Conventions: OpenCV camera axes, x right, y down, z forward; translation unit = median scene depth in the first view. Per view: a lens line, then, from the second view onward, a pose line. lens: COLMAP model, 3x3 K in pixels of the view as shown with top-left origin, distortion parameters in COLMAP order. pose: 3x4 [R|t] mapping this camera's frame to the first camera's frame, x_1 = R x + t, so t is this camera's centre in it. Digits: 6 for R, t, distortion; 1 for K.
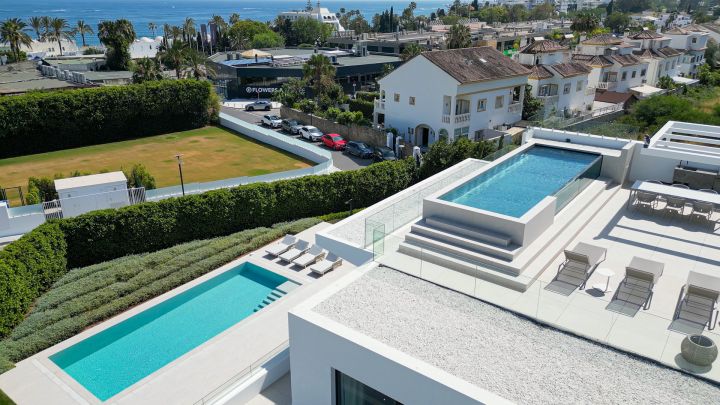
lens RADIAL K [[530.2, 0, 360.0], [0, 530.2, 202.5], [0, 0, 1]] dist [0.050857, -0.043404]
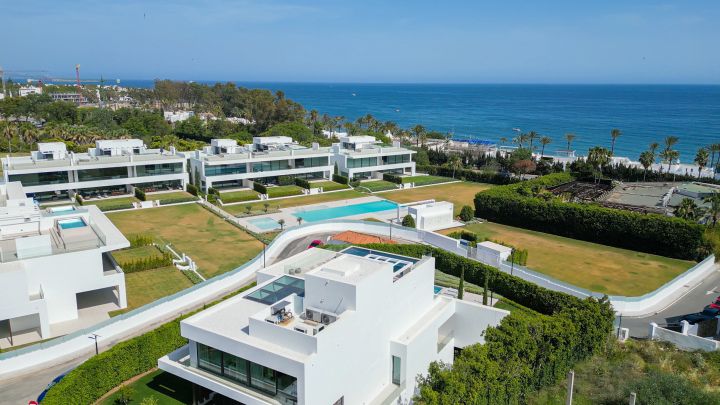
lens RADIAL K [[530.2, 0, 360.0], [0, 530.2, 202.5], [0, 0, 1]] dist [0.050857, -0.043404]
pose [[0.079937, 0.217061, -0.972880, 0.877841], [-0.356333, 0.917733, 0.175479, -0.233671], [0.930933, 0.332642, 0.150707, 0.104920]]
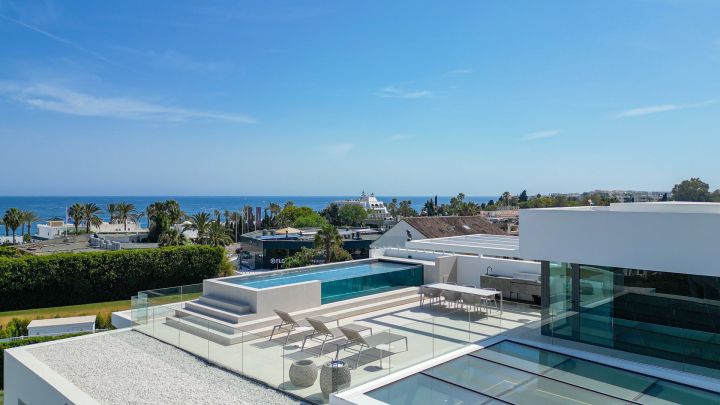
lens RADIAL K [[530.2, 0, 360.0], [0, 530.2, 202.5], [0, 0, 1]] dist [0.050857, -0.043404]
pose [[0.993551, -0.000993, -0.113381, 0.131520], [-0.037649, 0.940339, -0.338150, 0.047172], [0.106953, 0.340238, 0.934237, -0.017512]]
